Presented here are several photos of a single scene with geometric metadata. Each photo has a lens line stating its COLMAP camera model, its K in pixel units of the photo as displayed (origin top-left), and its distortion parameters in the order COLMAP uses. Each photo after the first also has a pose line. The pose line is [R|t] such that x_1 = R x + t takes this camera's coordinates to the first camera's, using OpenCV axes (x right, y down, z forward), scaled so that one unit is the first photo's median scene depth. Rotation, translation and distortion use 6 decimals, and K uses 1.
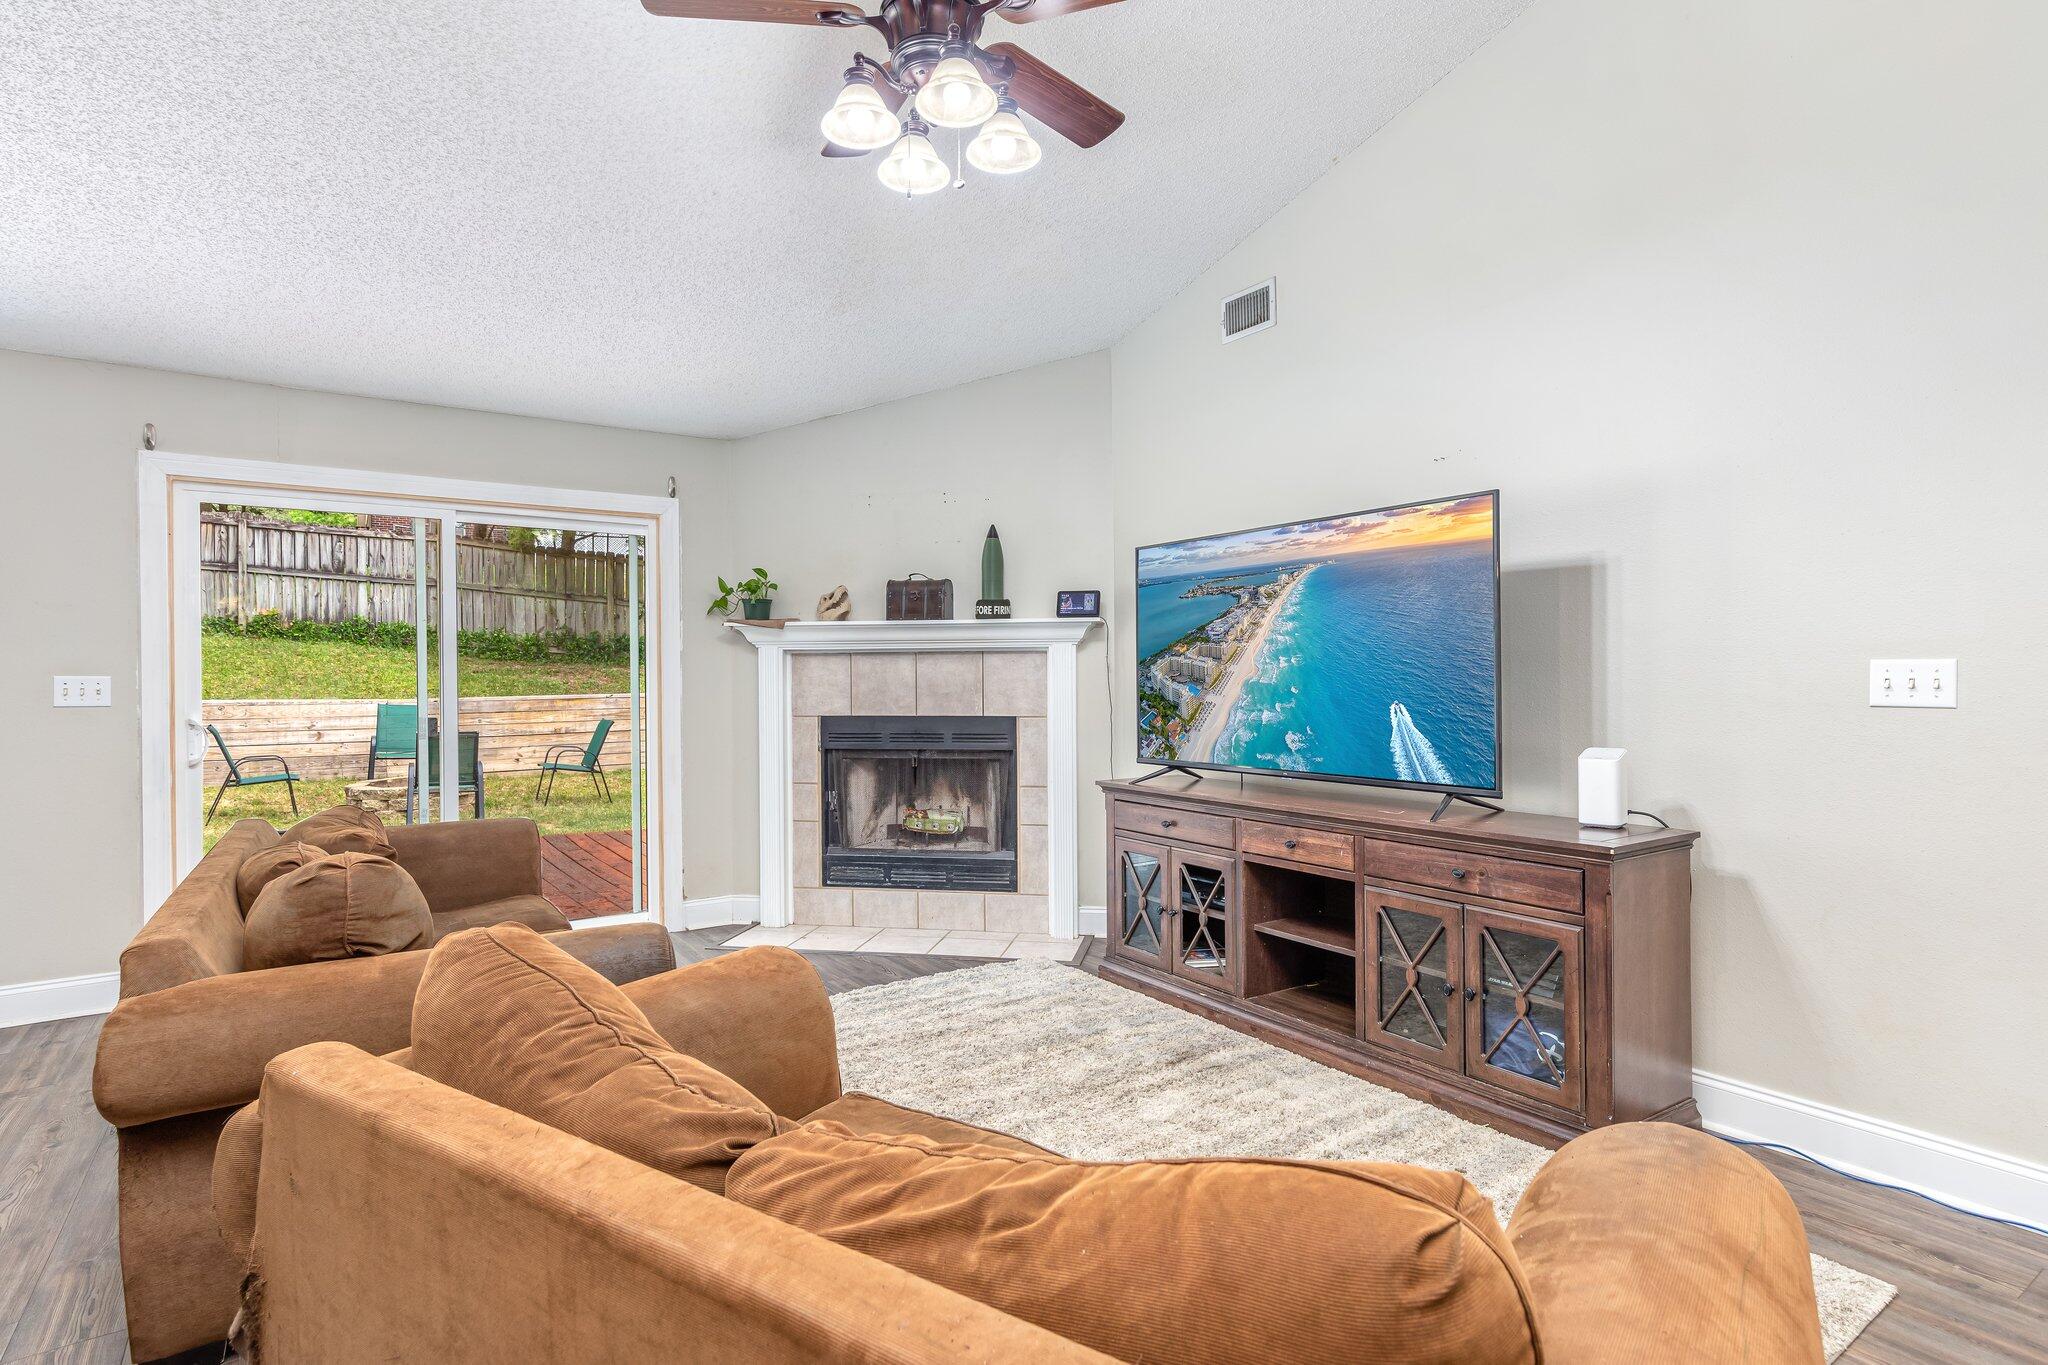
lens RADIAL K [[1039.6, 0, 1027.3], [0, 1039.6, 680.9], [0, 0, 1]] dist [0.004953, 0.000787]
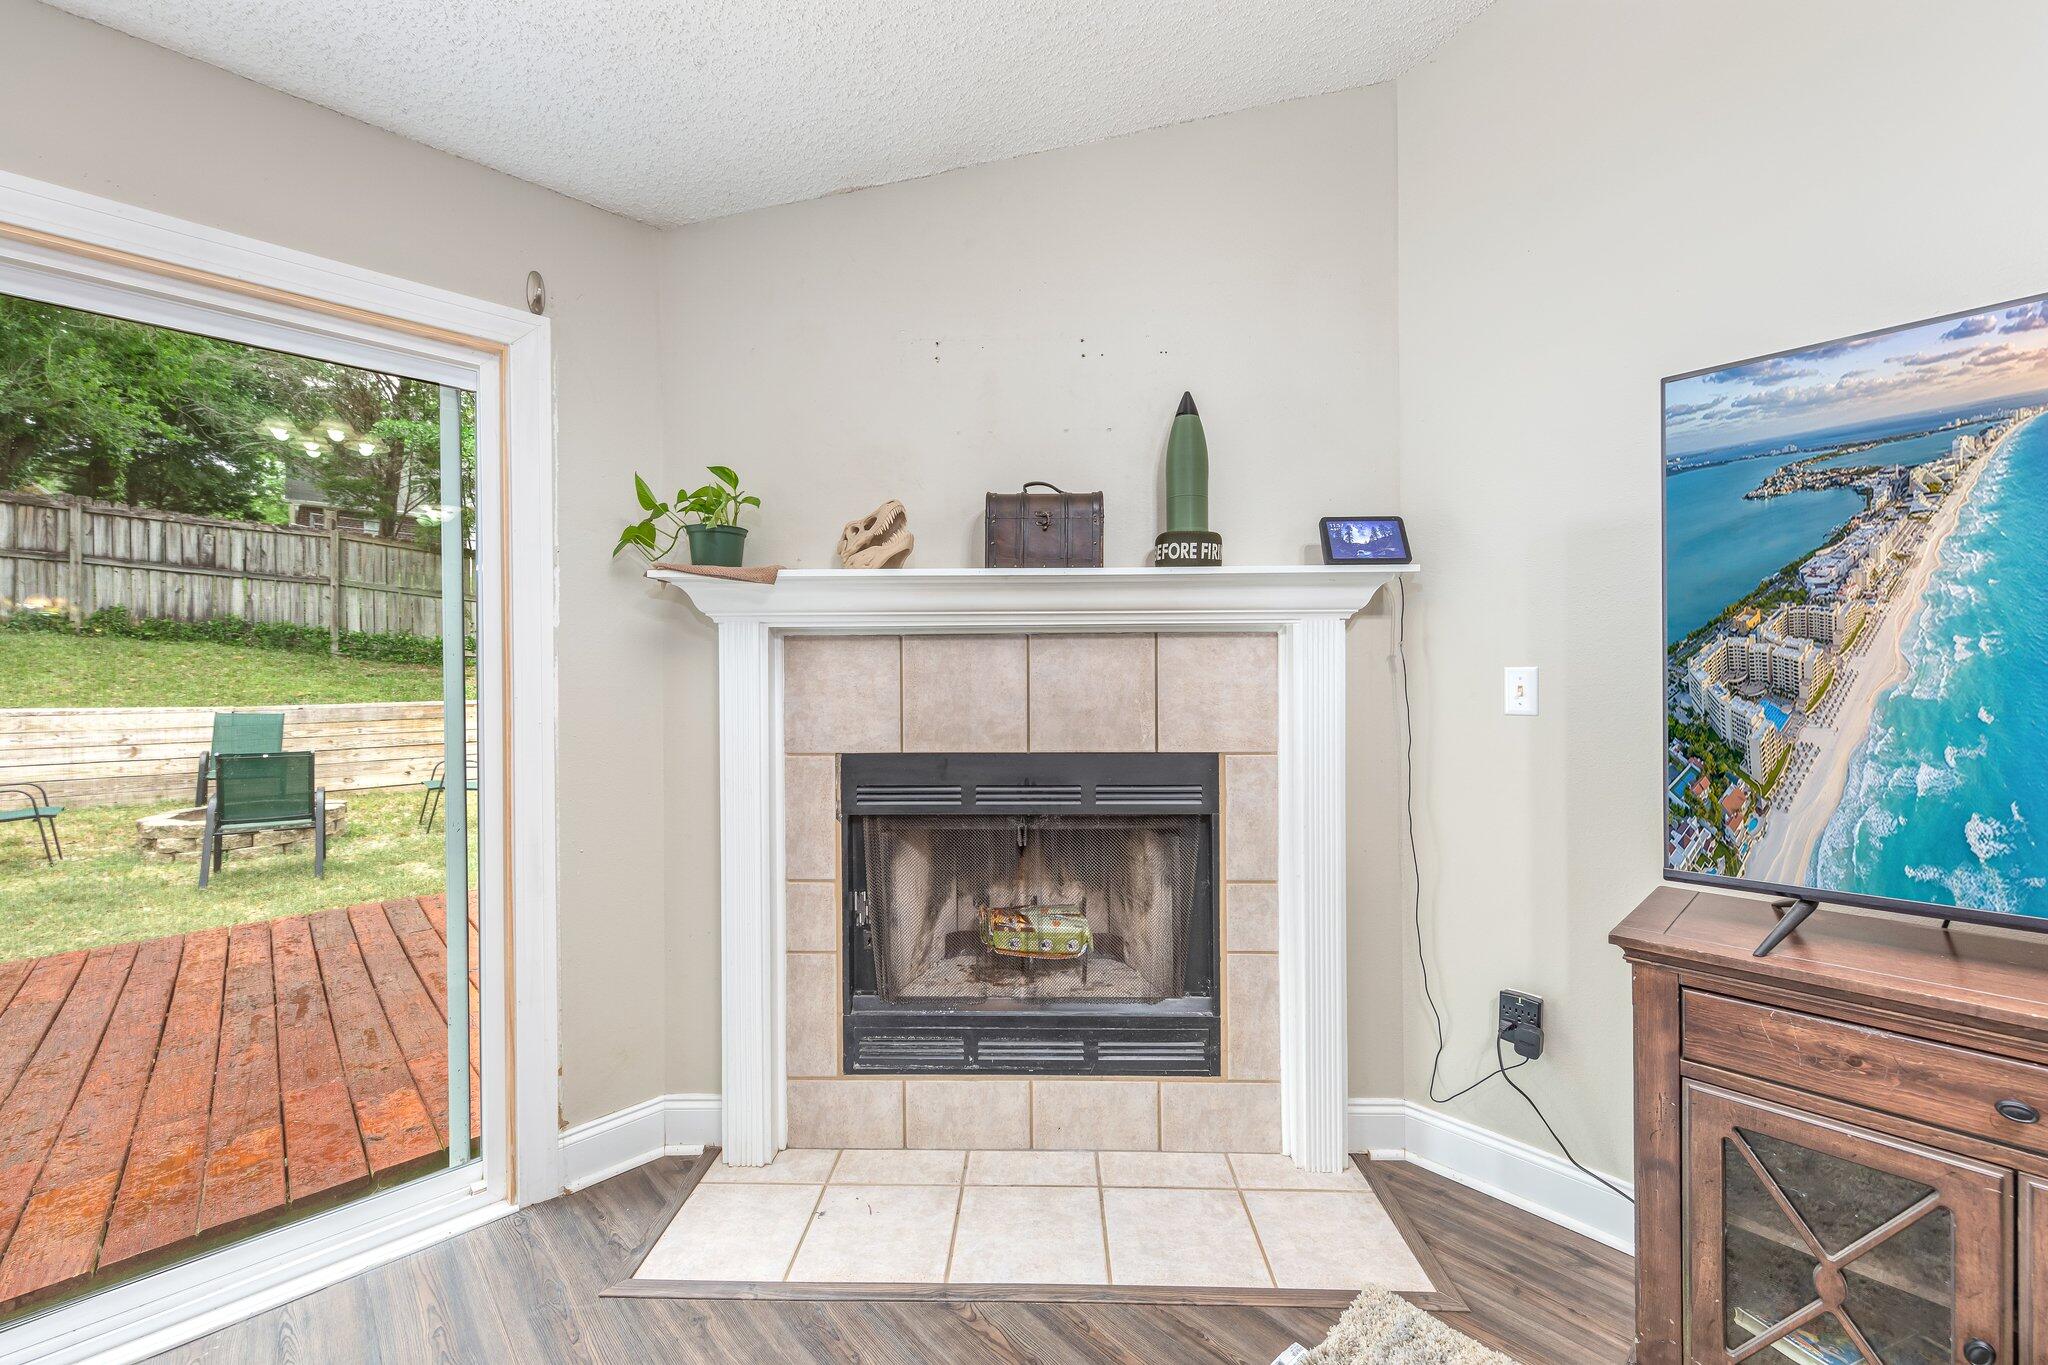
lens RADIAL K [[792.3, 0, 1026.5], [0, 792.3, 678.8], [0, 0, 1]] dist [0.004138, -0.000110]
pose [[0.988018, -0.000081, 0.154339, -0.178868], [0.000994, 0.999982, -0.005835, -0.001929], [-0.154336, 0.005919, 0.988001, 0.624452]]
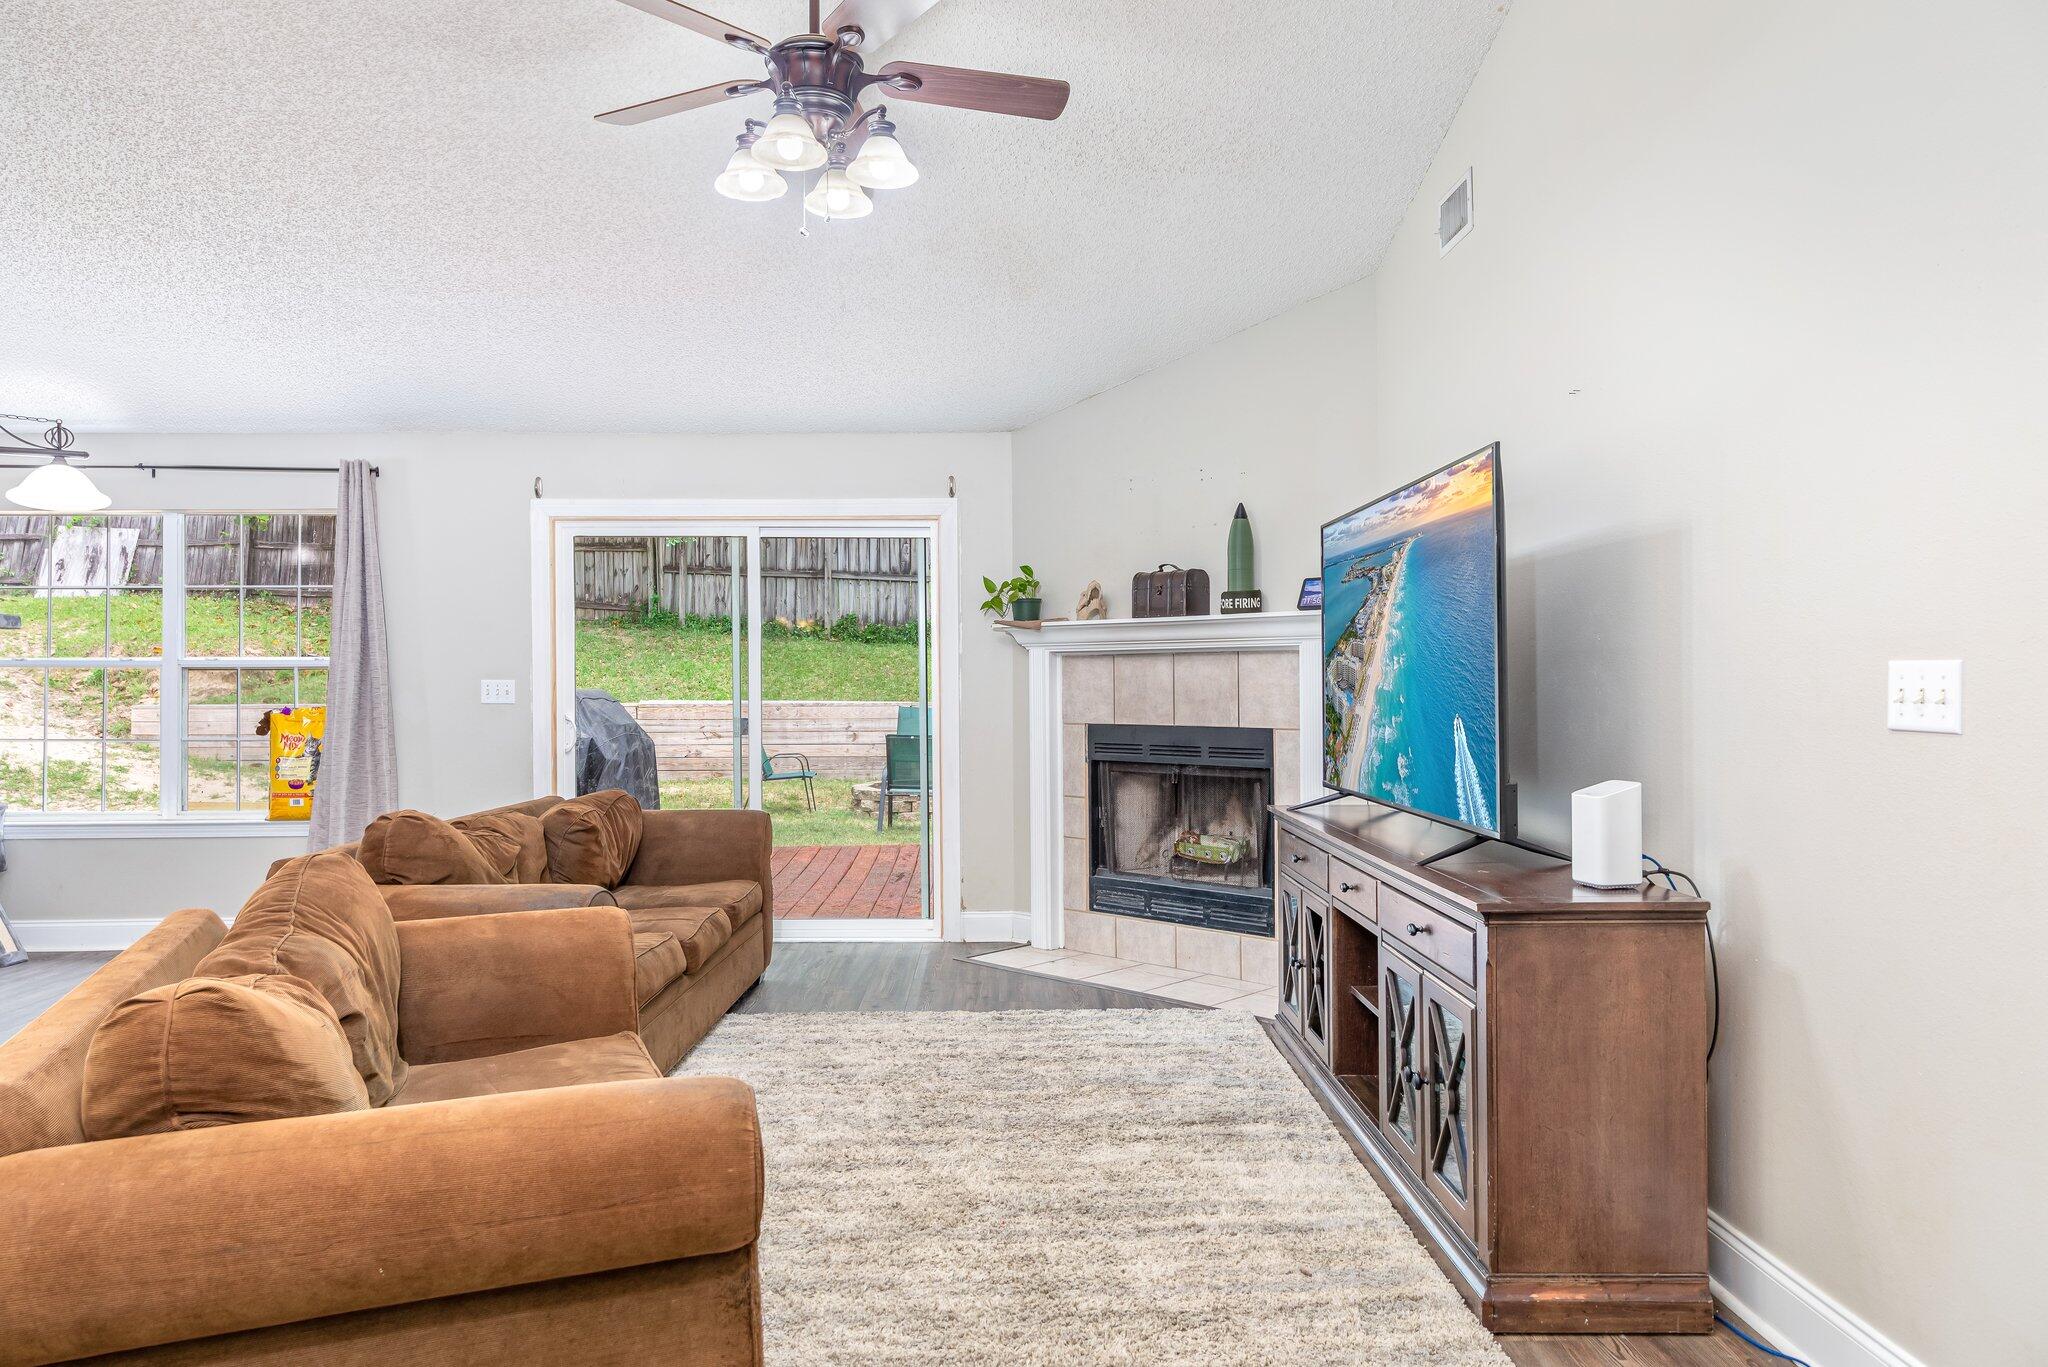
lens RADIAL K [[1336.5, 0, 1024.0], [0, 1336.5, 683.5], [0, 0, 1]] dist [0.002167, 0.005262]
pose [[0.835663, 0.002641, -0.549236, 0.426278], [-0.002700, 0.999996, 0.000702, -0.002413], [0.549236, 0.000896, 0.835667, -0.012947]]
